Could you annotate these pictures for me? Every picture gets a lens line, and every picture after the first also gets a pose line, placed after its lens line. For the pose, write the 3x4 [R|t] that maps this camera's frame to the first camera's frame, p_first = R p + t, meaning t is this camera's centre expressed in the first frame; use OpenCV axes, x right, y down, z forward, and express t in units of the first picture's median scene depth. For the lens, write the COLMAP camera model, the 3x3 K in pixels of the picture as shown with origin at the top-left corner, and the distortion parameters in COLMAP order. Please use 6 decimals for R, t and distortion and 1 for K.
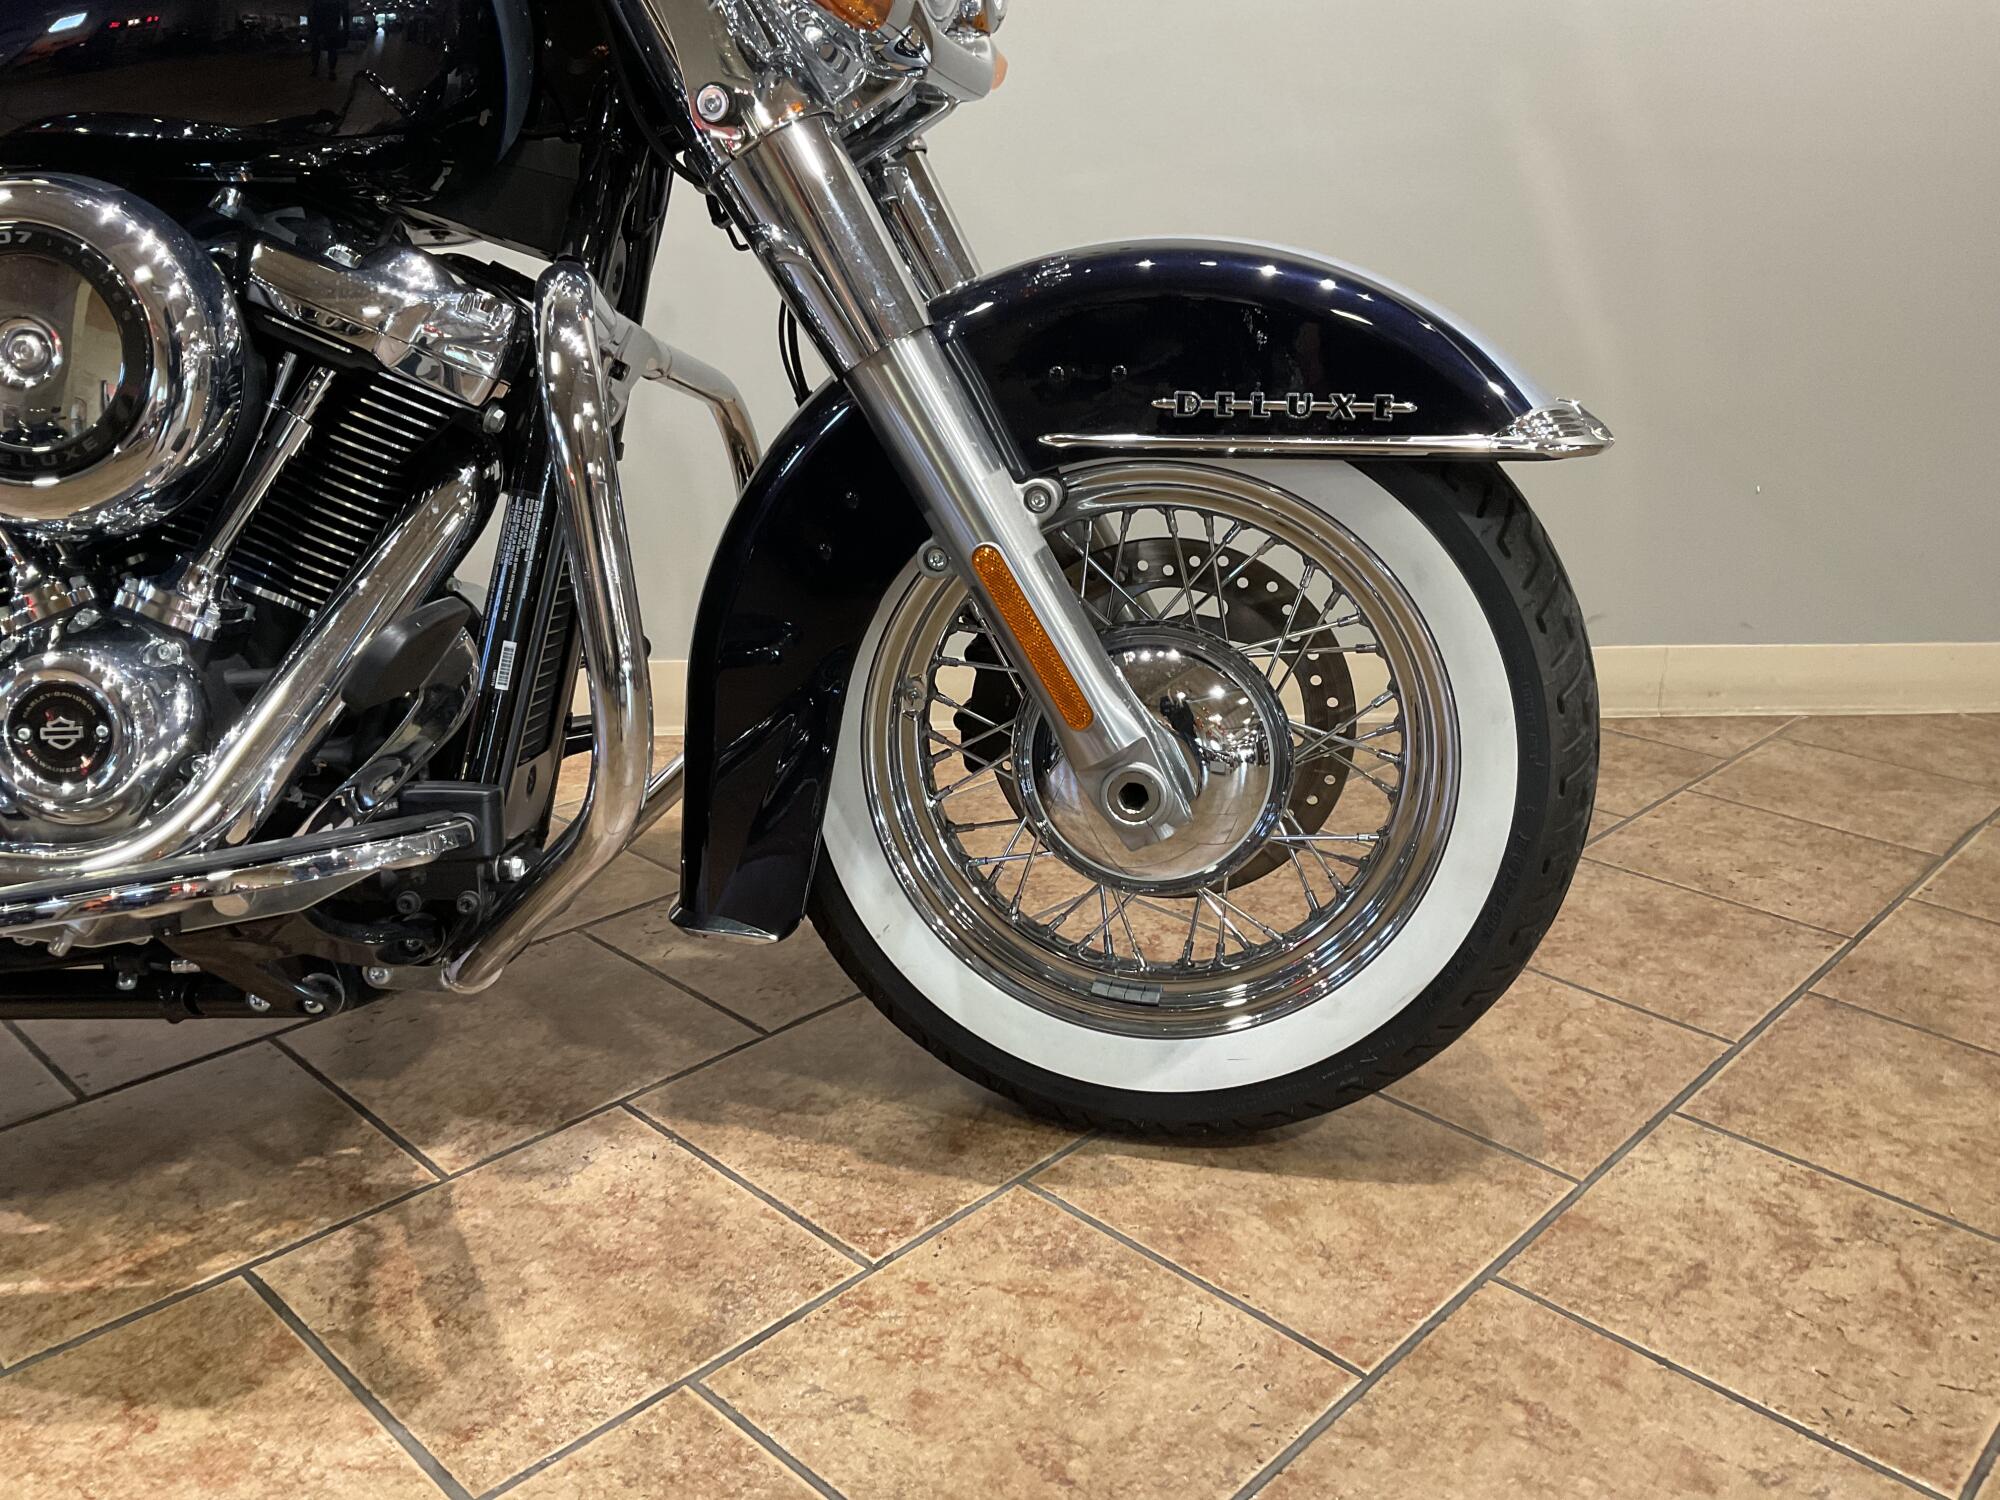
lens RADIAL K [[1651.6, 0, 994.7], [0, 1651.6, 749.0], [0, 0, 1]] dist [0.081124, -0.160182]
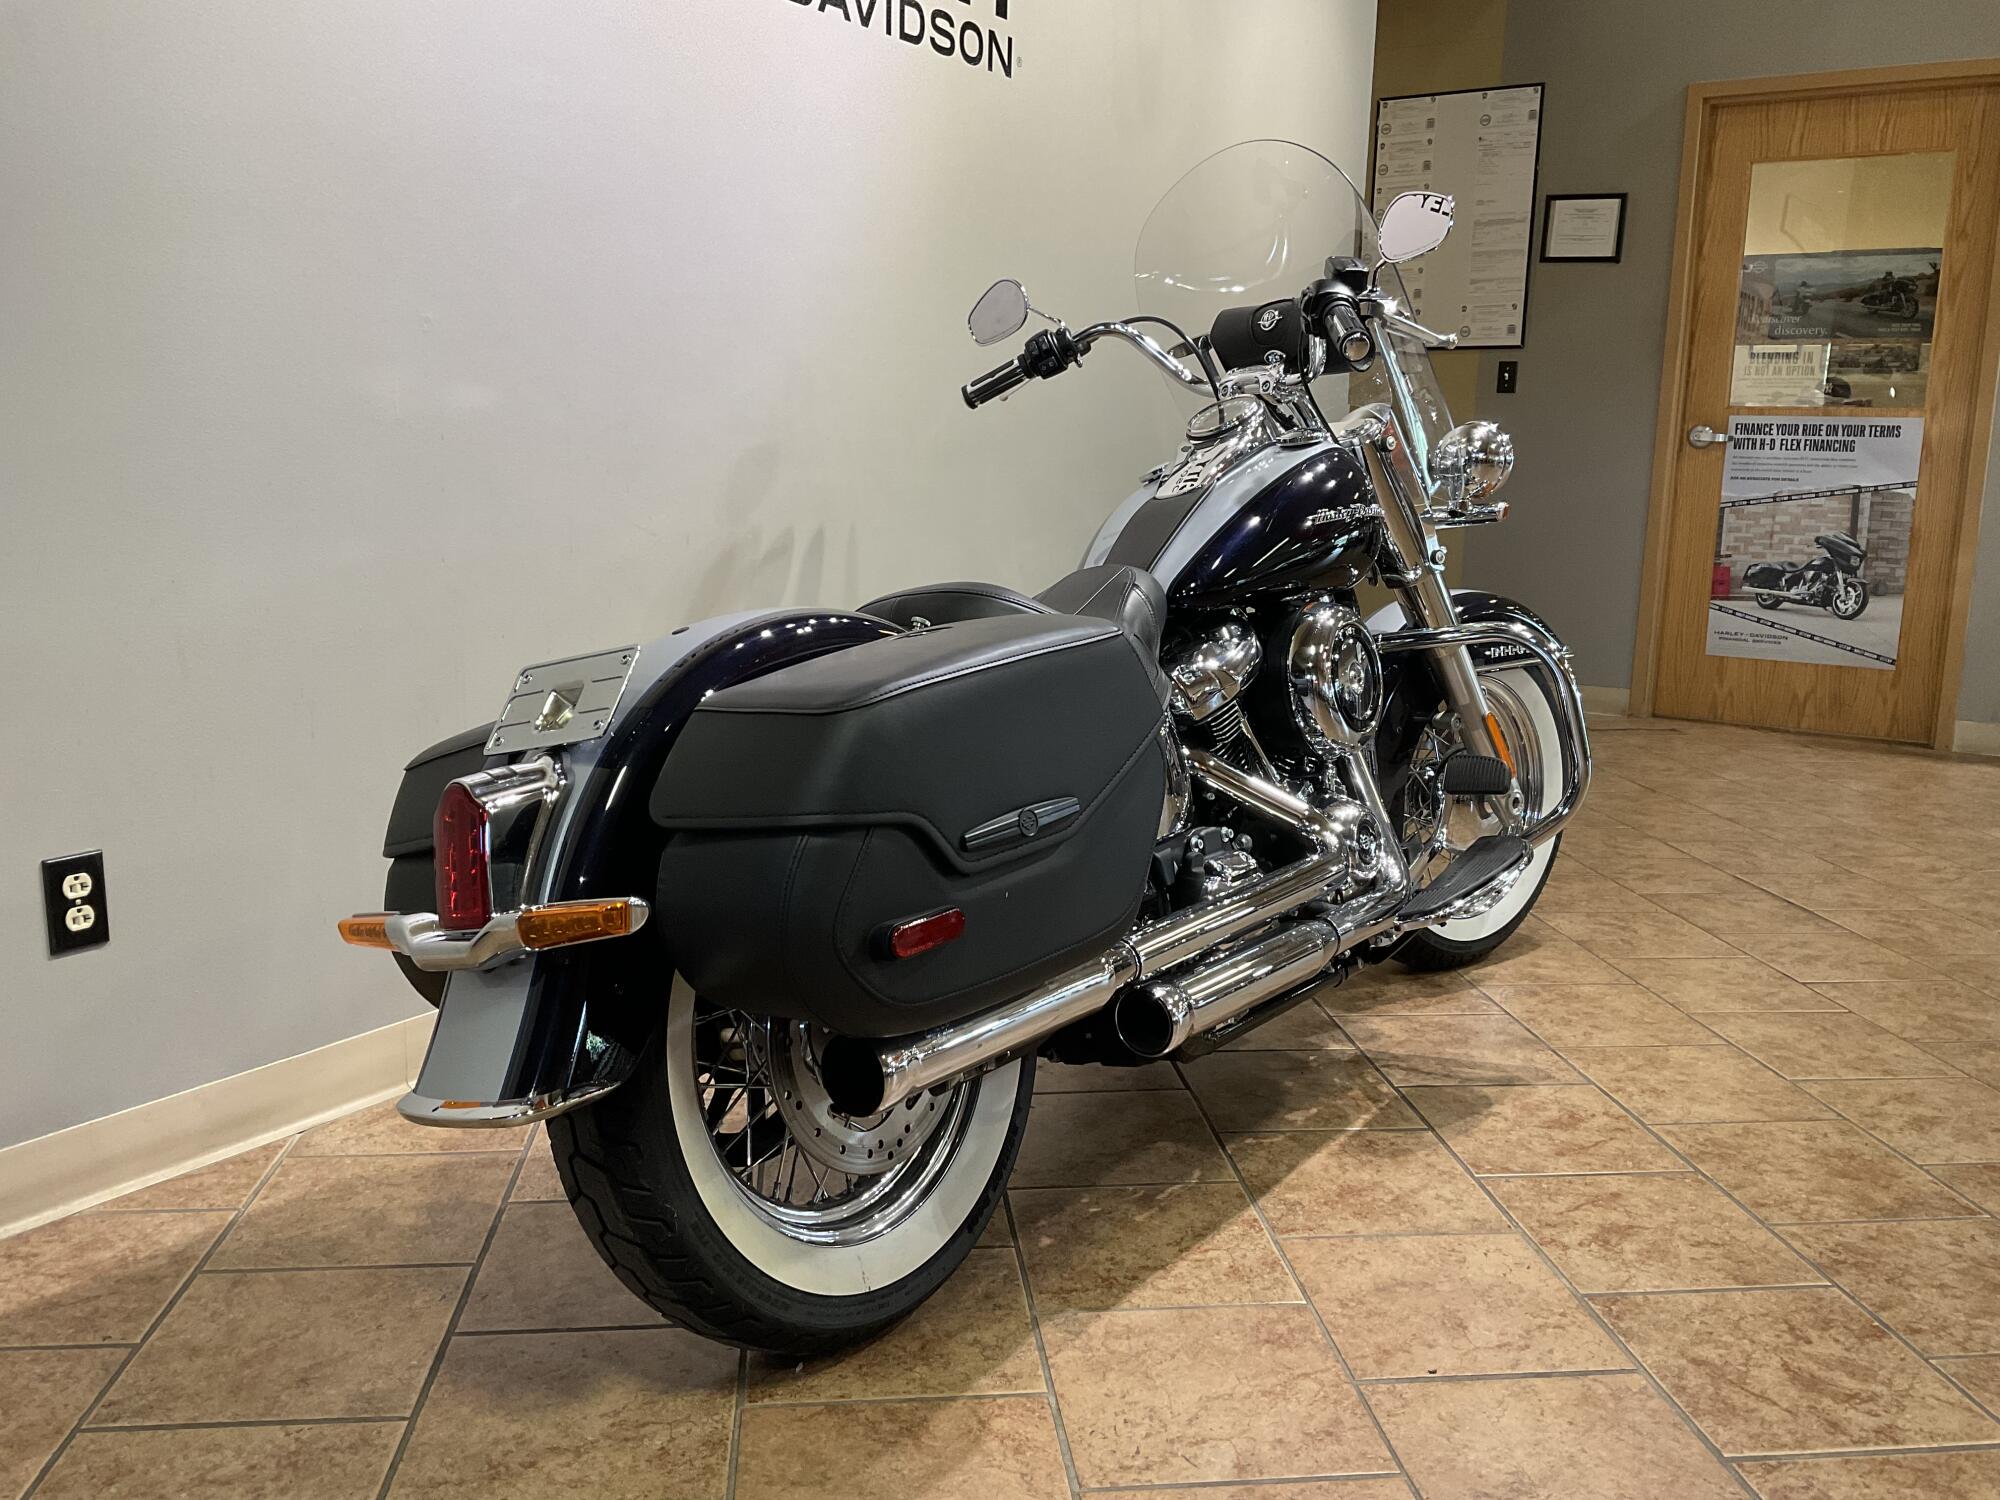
lens RADIAL K [[1632.9, 0, 992.7], [0, 1632.9, 761.3], [0, 0, 1]] dist [0.093503, -0.186385]
pose [[0.646628, -0.147120, 0.748484, -2.237251], [0.241418, 0.970257, -0.017853, -0.178401], [-0.723595, 0.192242, 0.662913, -0.114434]]
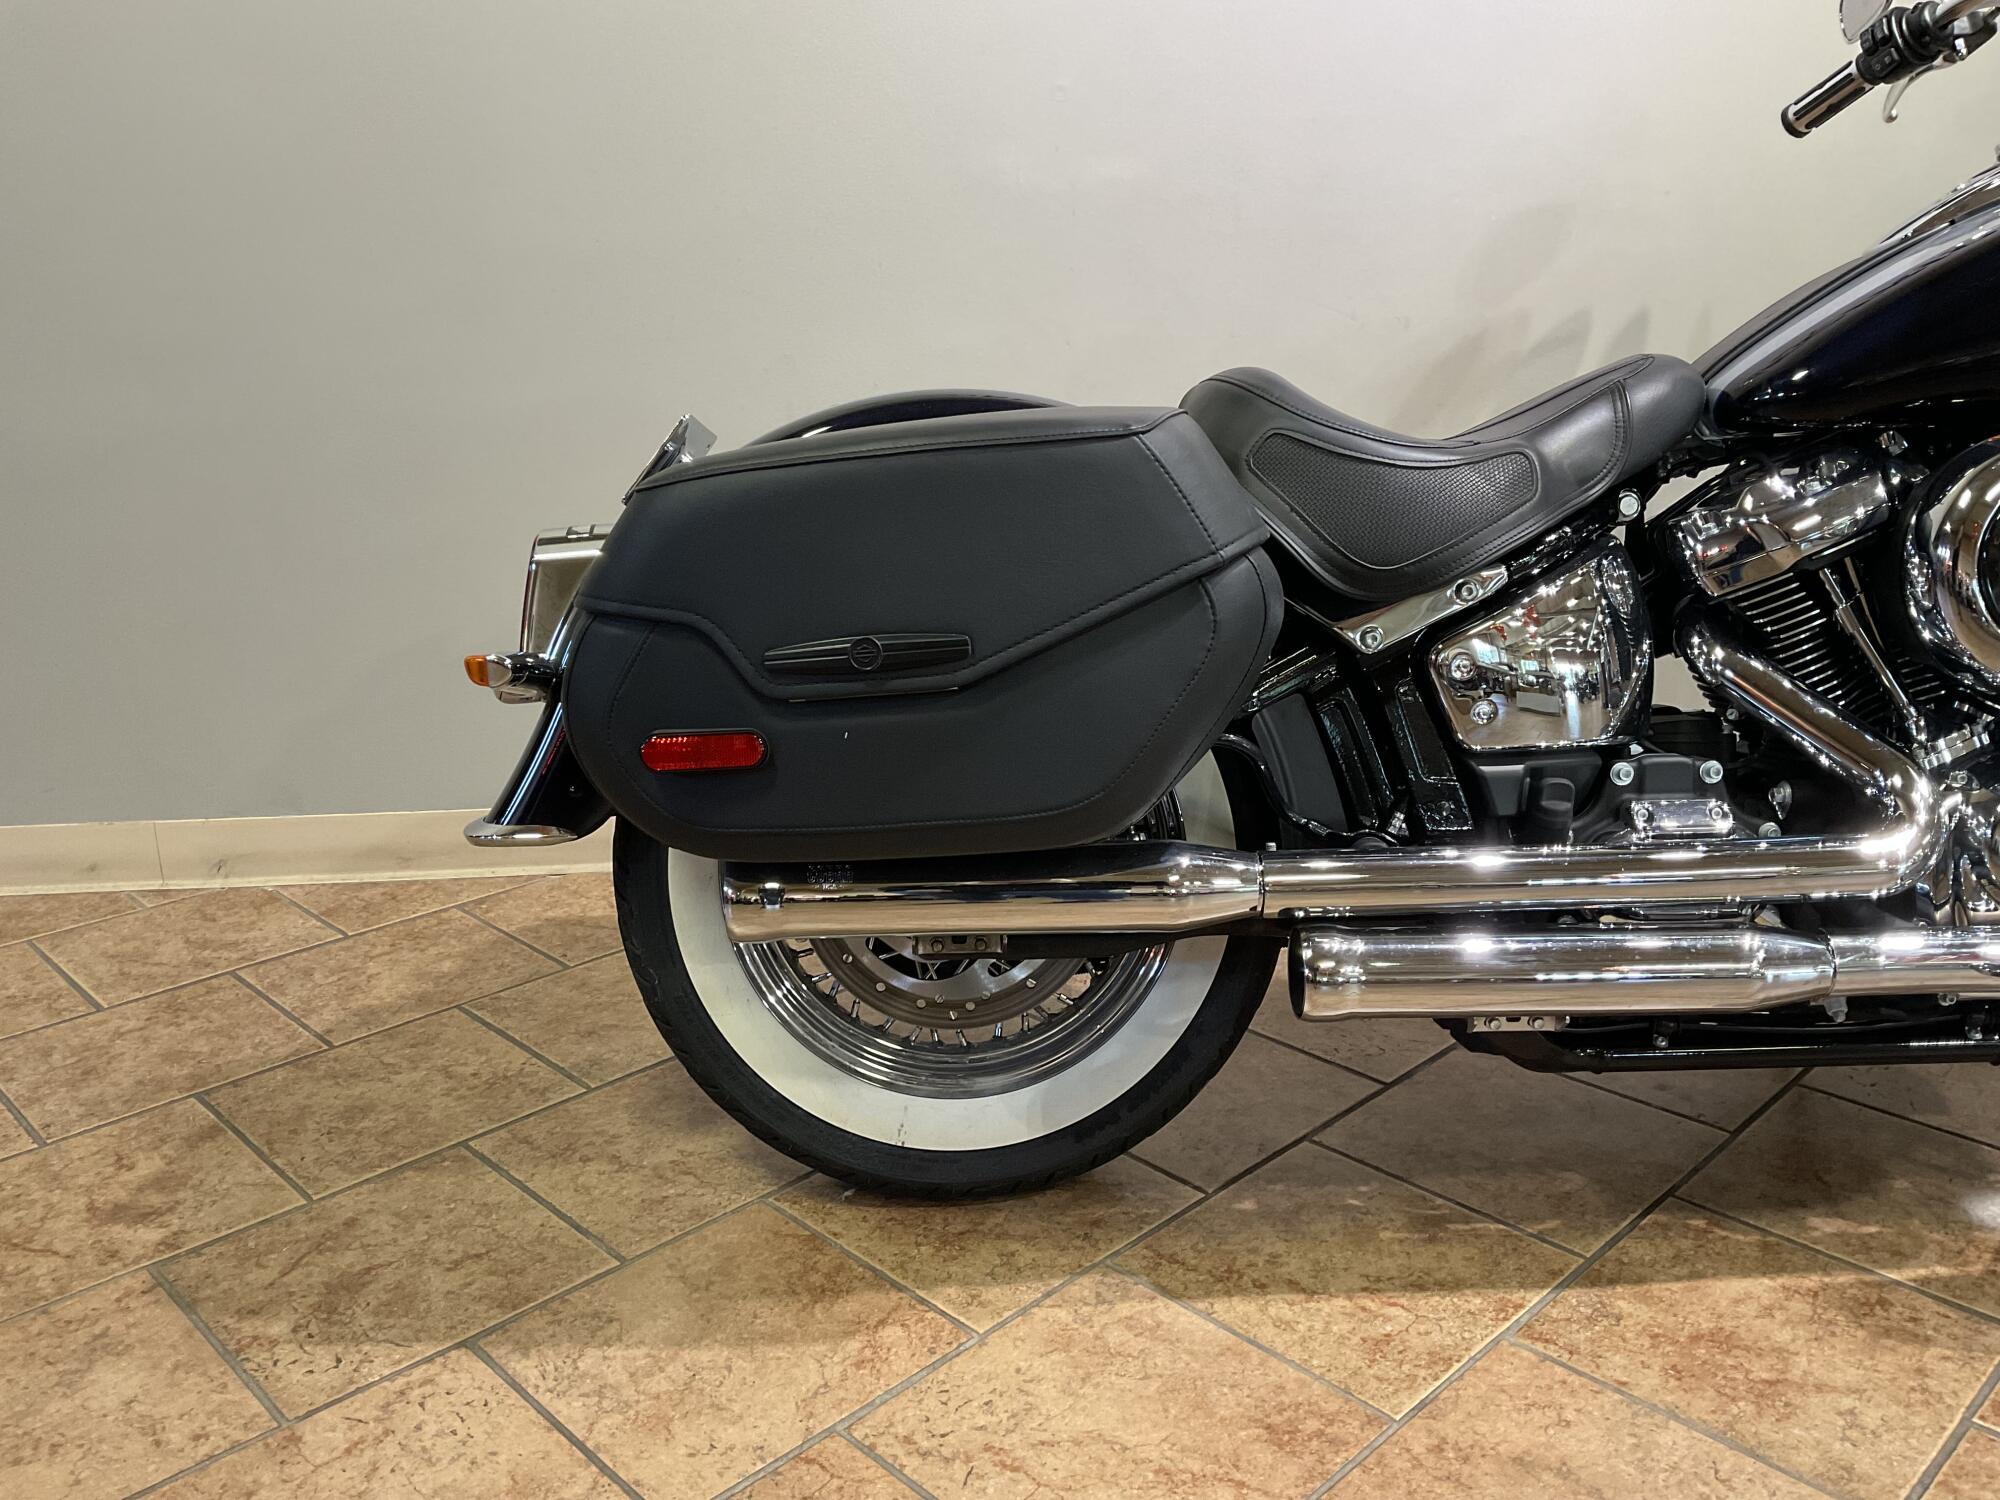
lens RADIAL K [[1651.6, 0, 994.7], [0, 1651.6, 749.0], [0, 0, 1]] dist [0.081124, -0.160182]
pose [[0.999331, -0.021826, -0.029331, -1.200074], [0.020546, 0.998852, -0.043264, -0.041401], [0.030242, 0.042633, 0.998633, -0.321903]]
